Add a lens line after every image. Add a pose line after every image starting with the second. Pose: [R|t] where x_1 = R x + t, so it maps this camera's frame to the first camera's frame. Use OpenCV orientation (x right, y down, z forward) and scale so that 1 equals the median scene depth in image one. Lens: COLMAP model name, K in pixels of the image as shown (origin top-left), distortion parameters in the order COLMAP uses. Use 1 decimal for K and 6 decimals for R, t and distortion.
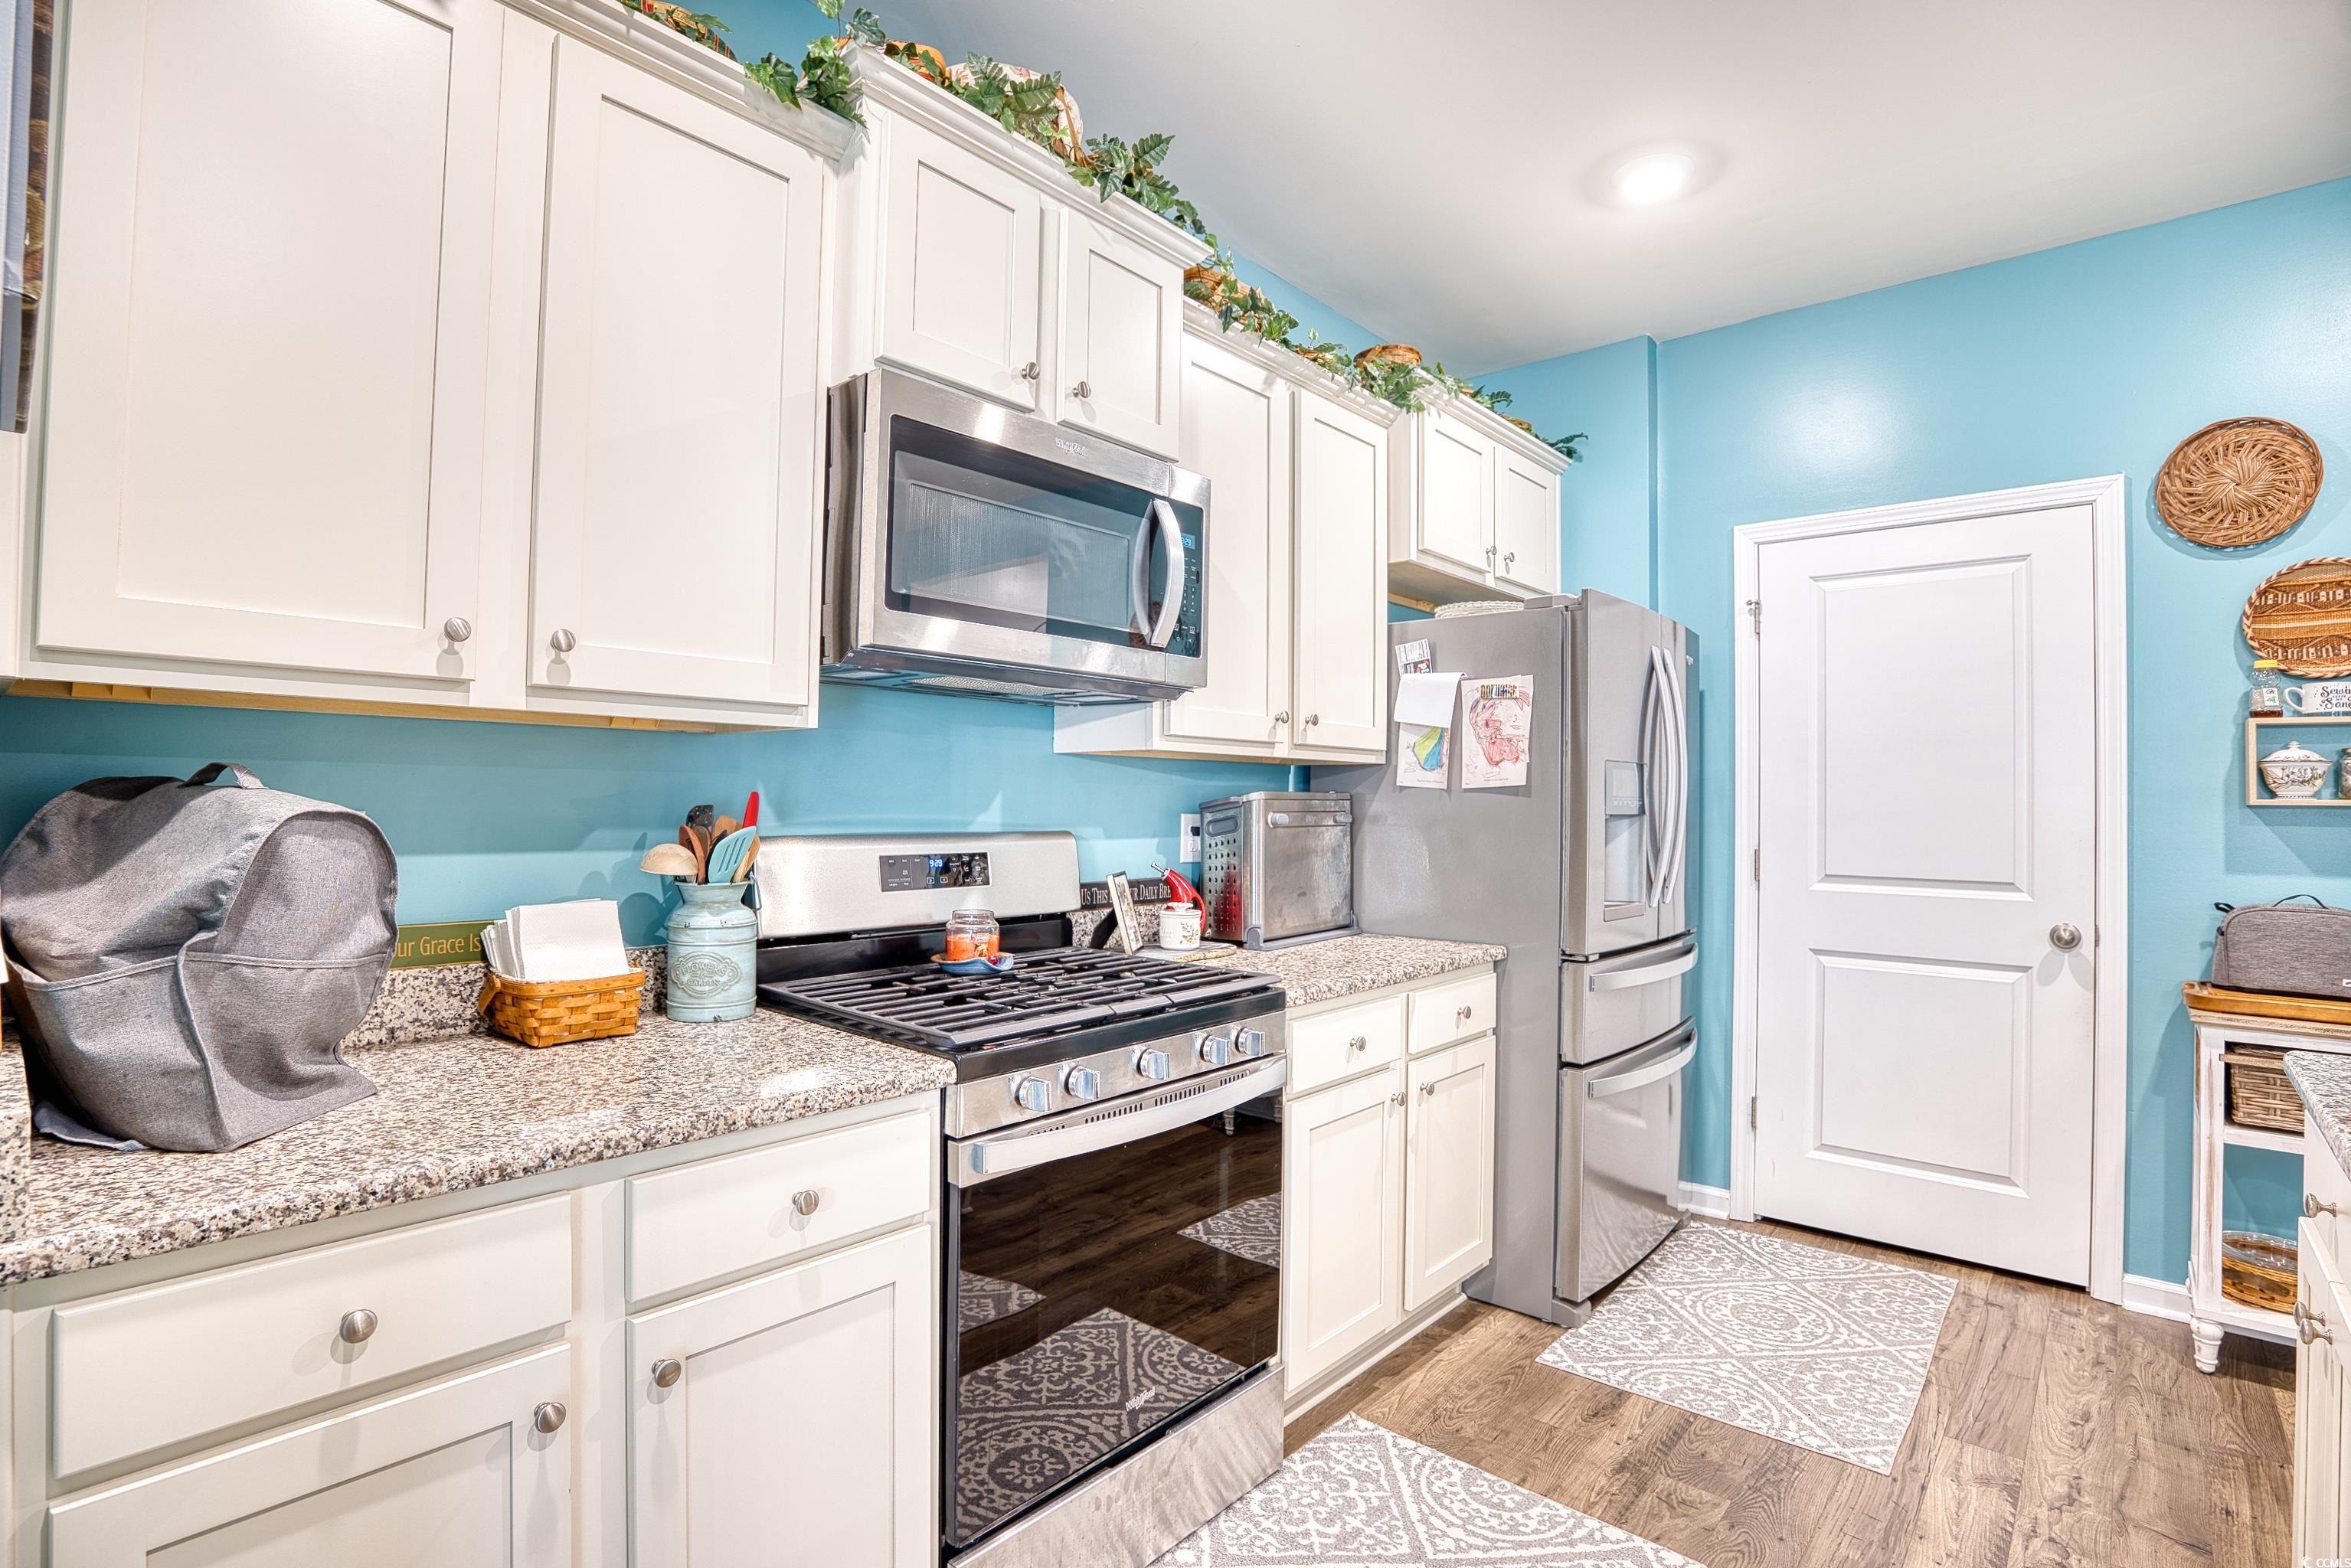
lens RADIAL K [[1119.0, 0, 1169.1], [0, 1119.0, 780.6], [0, 0, 1]] dist [-0.062231, 0.017245]
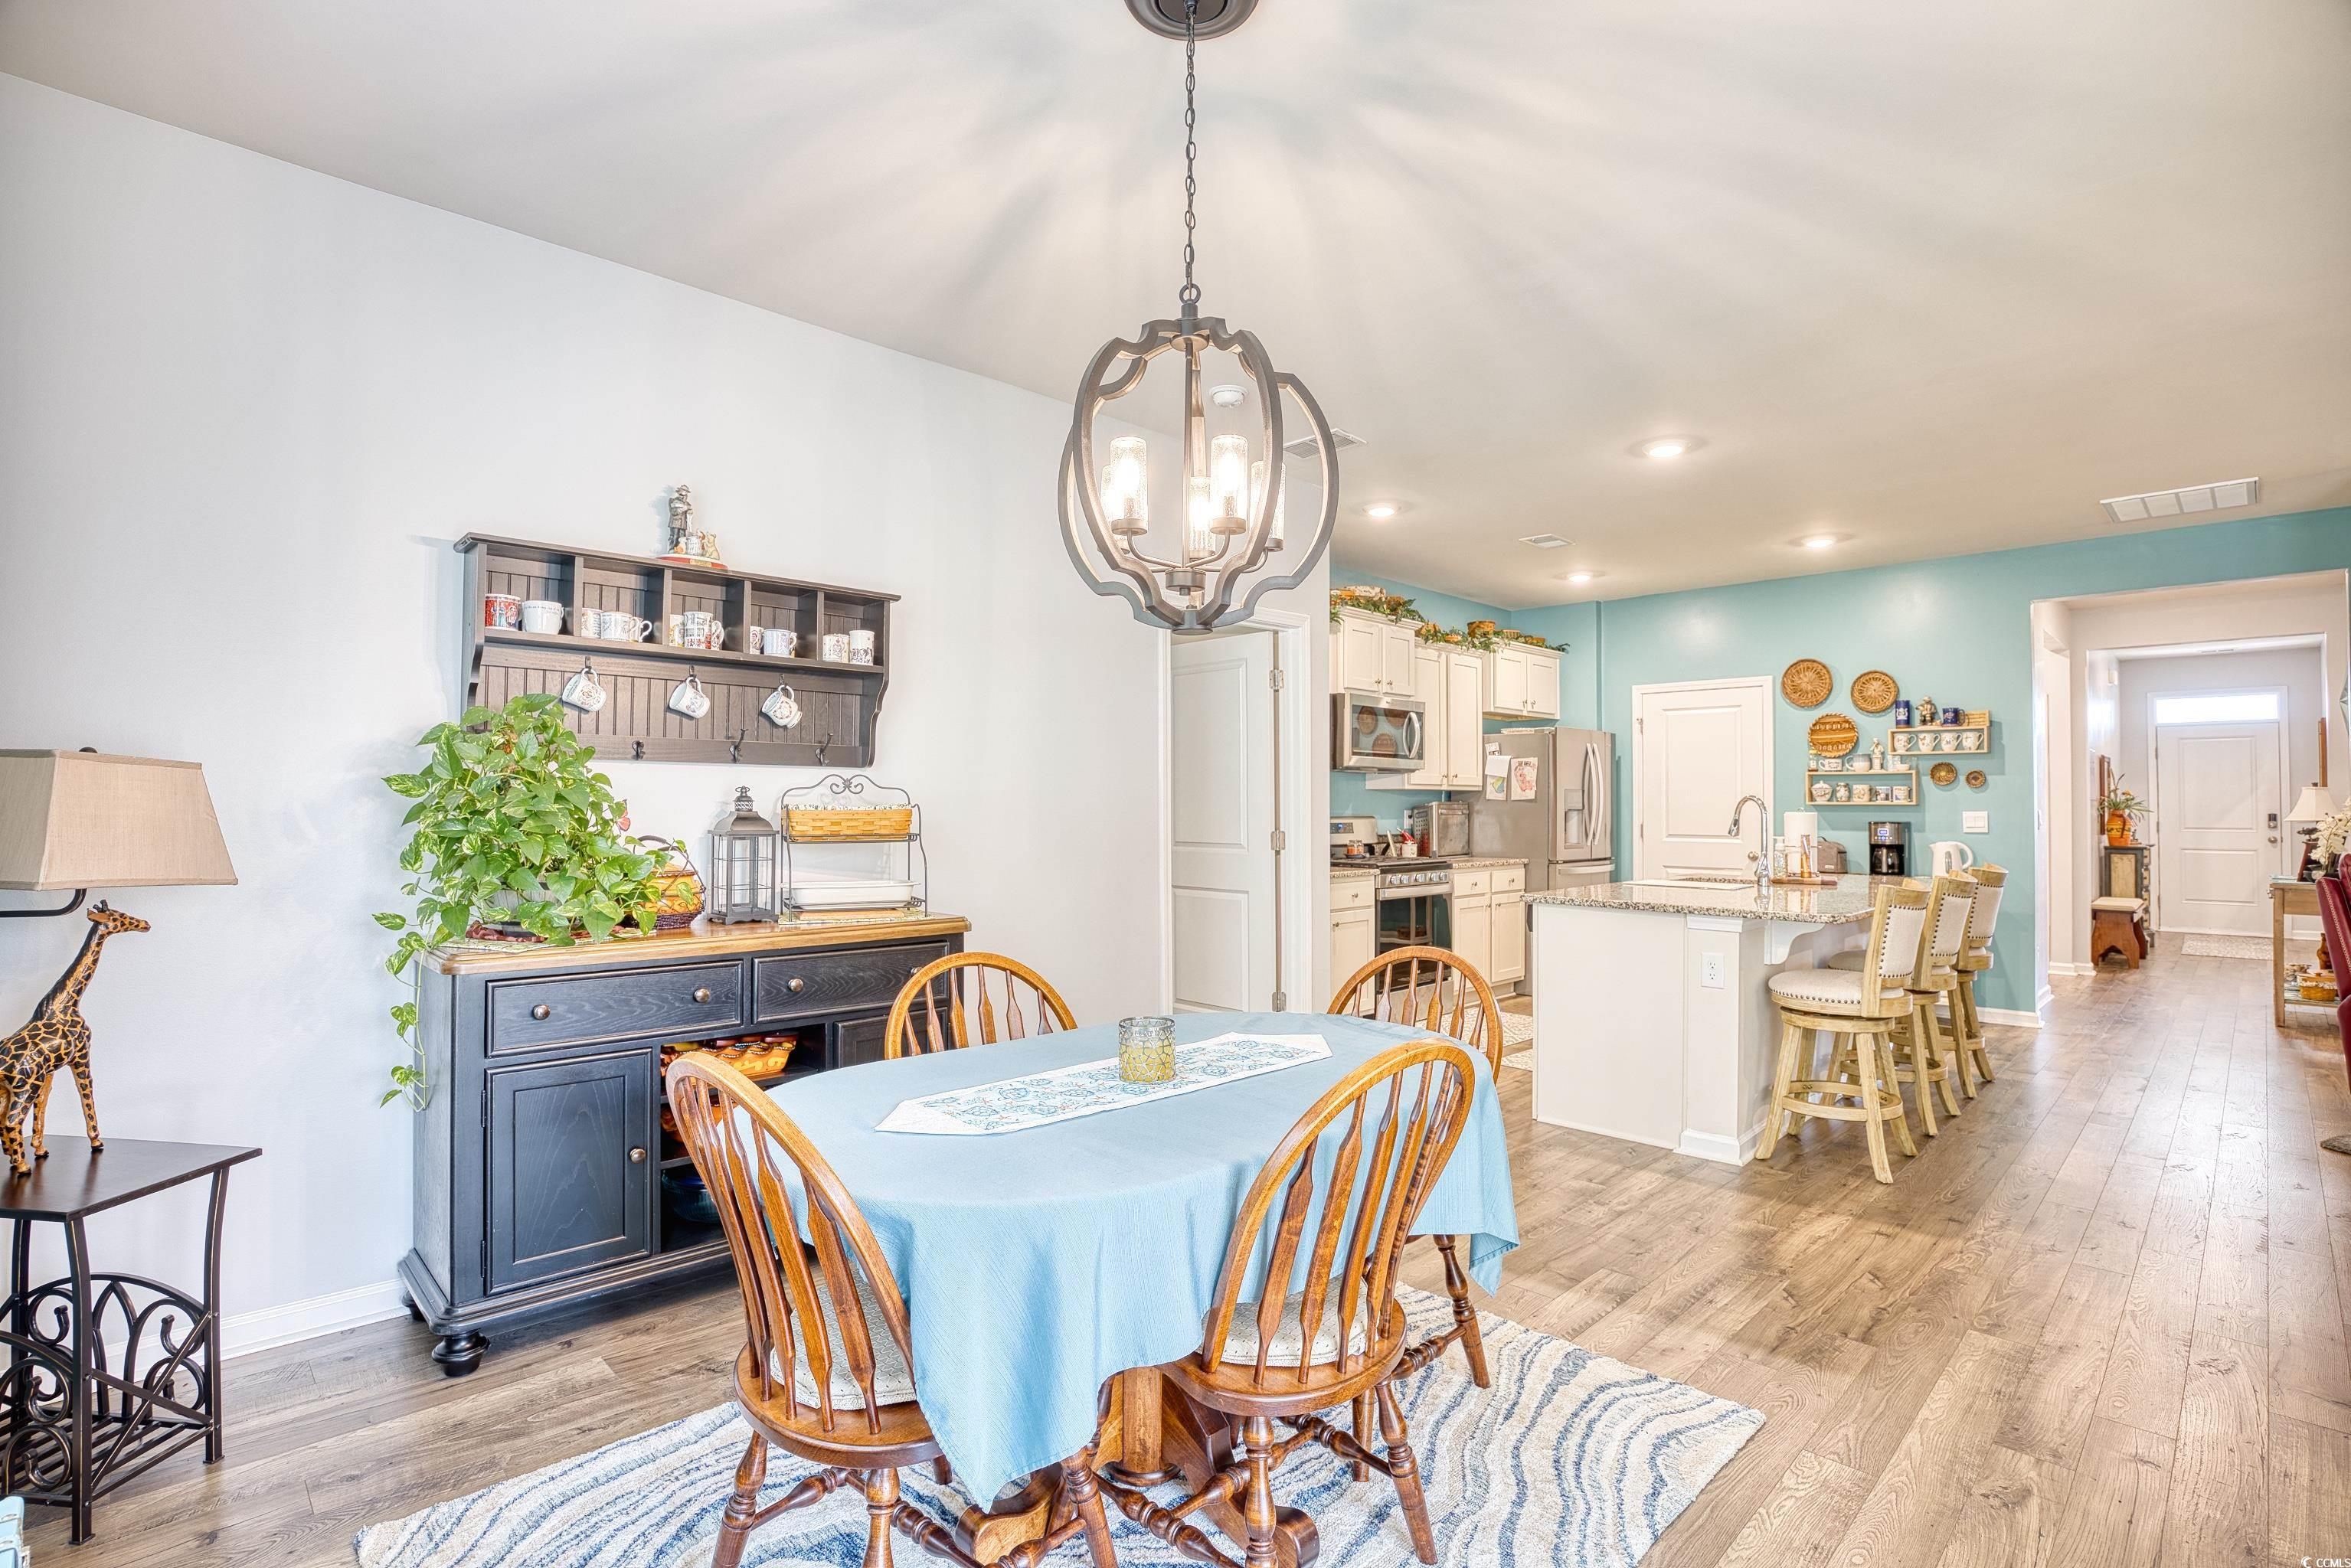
lens RADIAL K [[1109.5, 0, 1171.7], [0, 1109.5, 781.7], [0, 0, 1]] dist [-0.061494, 0.016152]
pose [[0.997315, -0.008142, -0.072773, -0.407348], [0.007989, 0.999965, -0.002398, -0.042116], [0.072790, 0.001810, 0.997346, -1.943782]]
